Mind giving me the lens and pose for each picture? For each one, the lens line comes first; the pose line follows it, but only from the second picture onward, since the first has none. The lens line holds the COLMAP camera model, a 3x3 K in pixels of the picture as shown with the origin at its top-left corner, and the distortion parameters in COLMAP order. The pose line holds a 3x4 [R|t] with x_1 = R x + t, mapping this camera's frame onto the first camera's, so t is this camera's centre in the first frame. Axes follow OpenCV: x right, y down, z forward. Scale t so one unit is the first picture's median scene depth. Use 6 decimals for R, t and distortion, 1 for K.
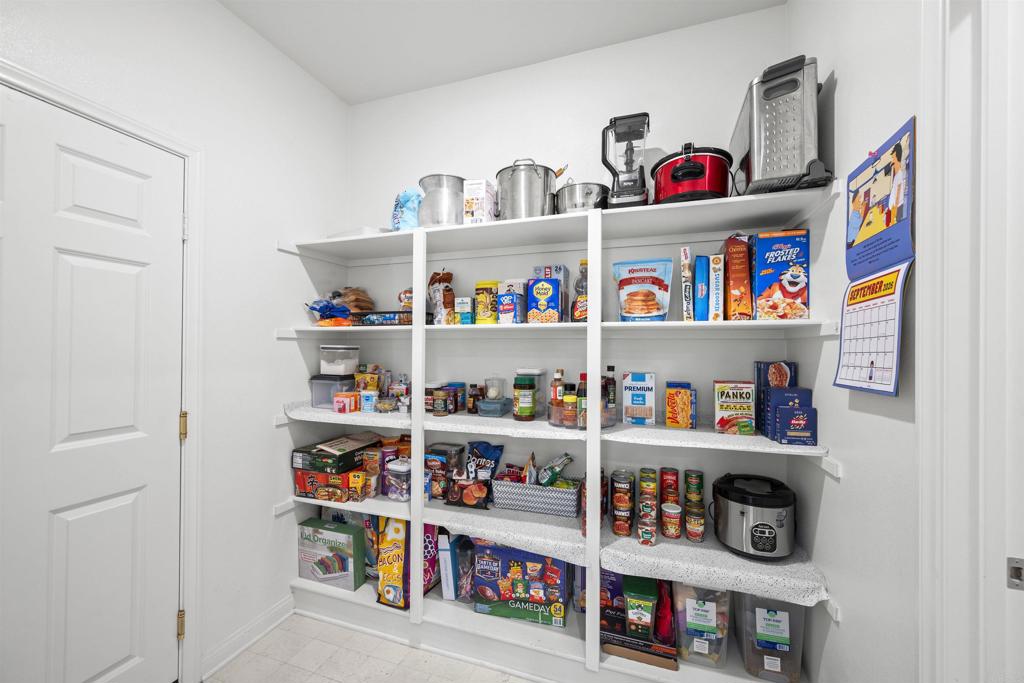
lens RADIAL K [[410.1, 0, 506.1], [0, 410.1, 341.2], [0, 0, 1]] dist [0.001216, 0.000315]
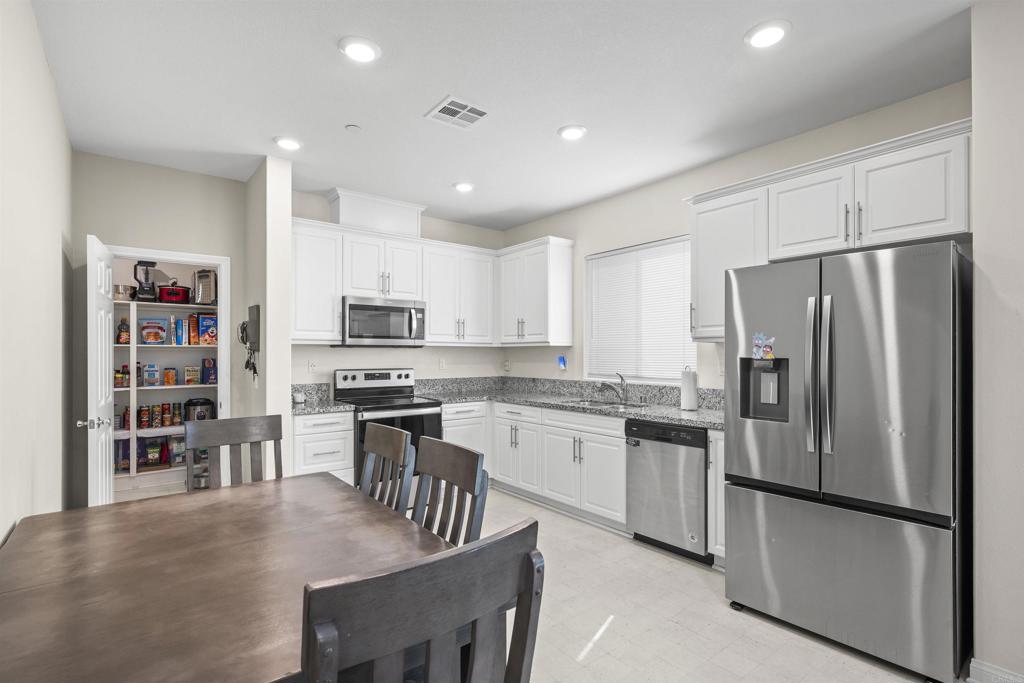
lens RADIAL K [[486.5, 0, 513.1], [0, 486.5, 354.4], [0, 0, 1]] dist [-0.000284, 0.001139]
pose [[0.527776, -0.010860, 0.849314, -1.077510], [-0.009509, 0.999780, 0.018693, -0.062852], [-0.849330, -0.017942, 0.527557, -2.537705]]
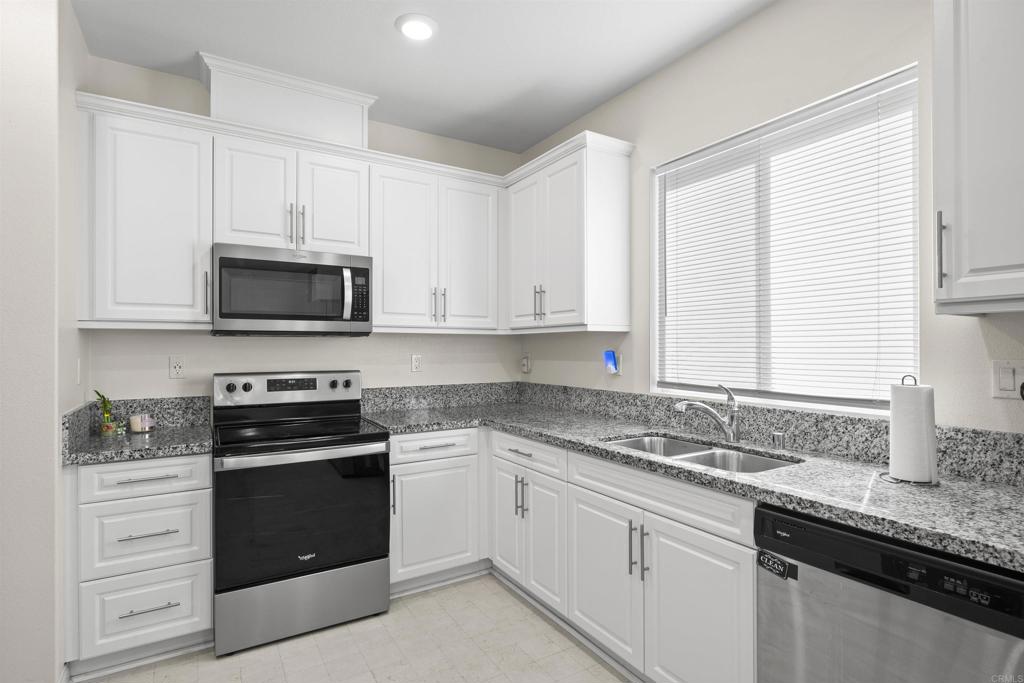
lens RADIAL K [[510.8, 0, 513.0], [0, 510.8, 349.0], [0, 0, 1]] dist [-0.004087, -0.000209]
pose [[0.622654, -0.013278, 0.782385, -0.009290], [-0.005737, 0.999752, 0.021532, -0.039481], [-0.782477, -0.017896, 0.622423, -2.067431]]
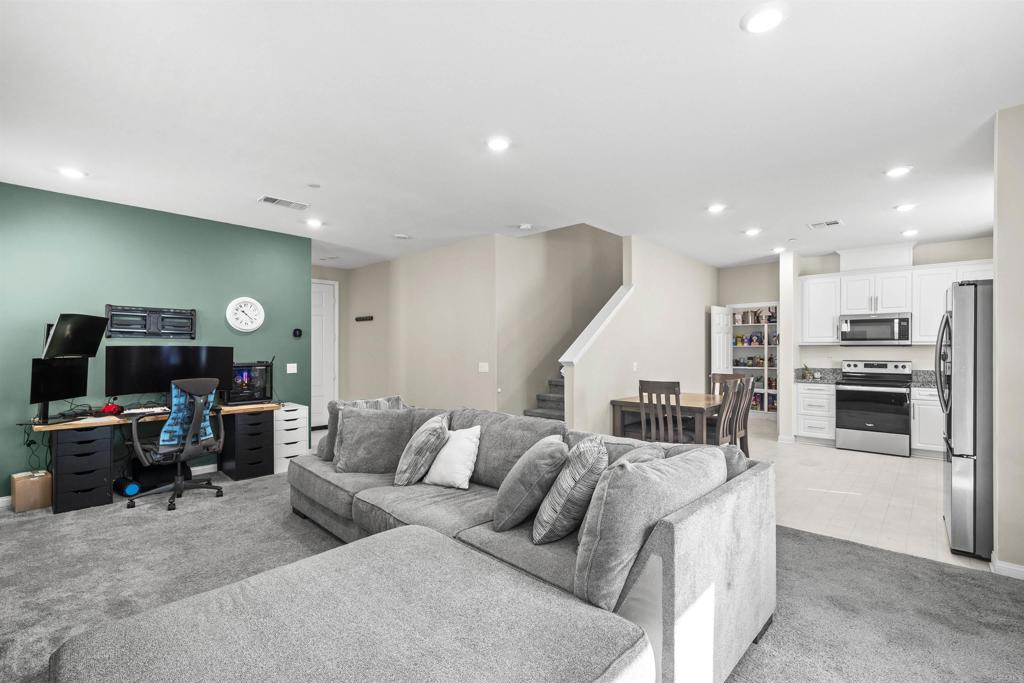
lens RADIAL K [[450.4, 0, 513.3], [0, 450.4, 350.3], [0, 0, 1]] dist [-0.000439, 0.000116]
pose [[0.919265, -0.006083, -0.393592, -0.448259], [0.012057, 0.999847, 0.012707, -0.094613], [0.393455, -0.016426, 0.919197, -5.131344]]
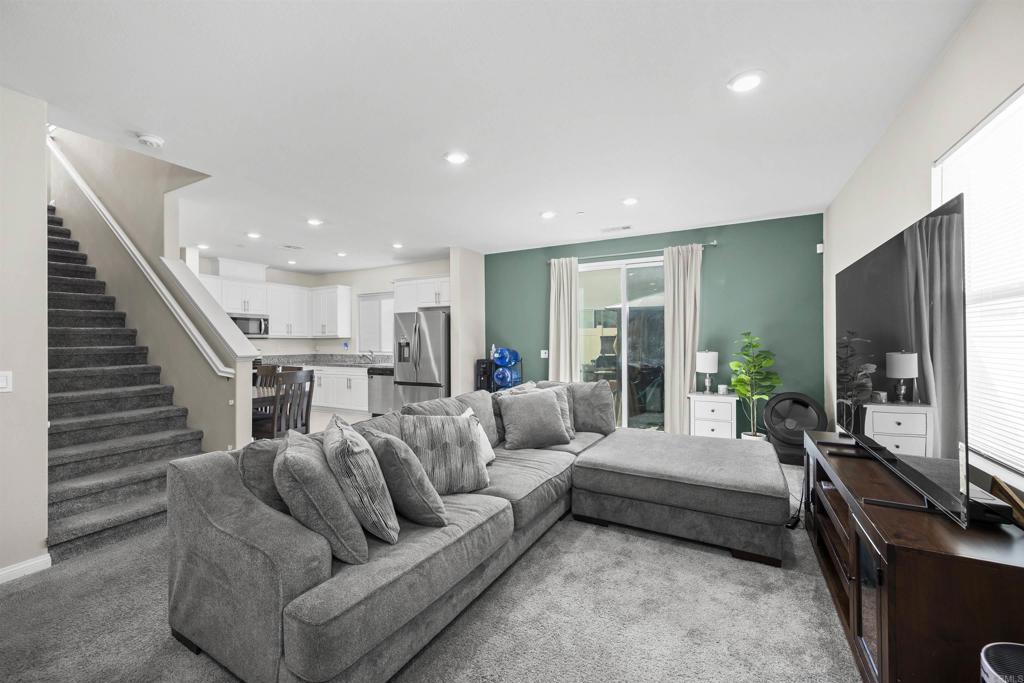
lens RADIAL K [[410.1, 0, 510.7], [0, 410.1, 338.7], [0, 0, 1]] dist [0.001216, 0.000315]
pose [[0.146046, -0.003555, 0.989271, -3.101493], [-0.009786, 0.999939, 0.005038, -0.094612], [-0.989229, -0.010417, 0.146002, -3.970685]]
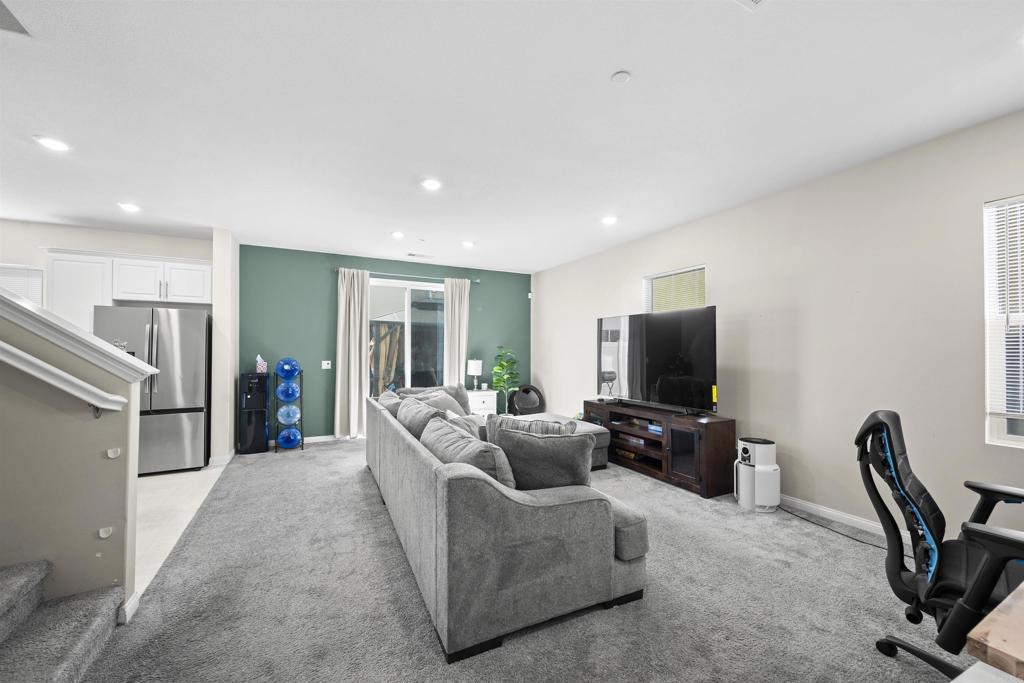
lens RADIAL K [[410.1, 0, 513.8], [0, 410.1, 343.5], [0, 0, 1]] dist [0.001216, 0.000315]
pose [[-0.735850, 0.003732, 0.677134, -2.973448], [-0.018942, 0.999480, -0.026093, -0.061689], [-0.676879, -0.032027, -0.735397, -2.181258]]
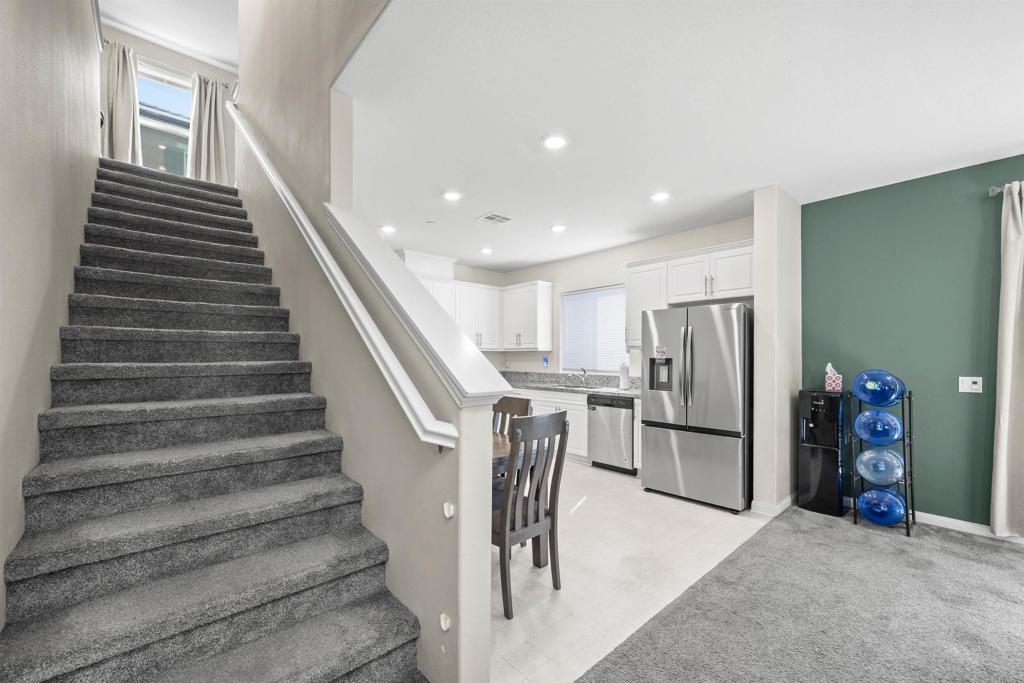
lens RADIAL K [[410.1, 0, 514.9], [0, 410.1, 357.8], [0, 0, 1]] dist [0.001216, 0.000315]
pose [[0.469894, -0.011281, 0.882651, -1.922676], [-0.012646, 0.999730, 0.019510, -0.068313], [-0.882632, -0.020330, 0.469624, -2.777794]]
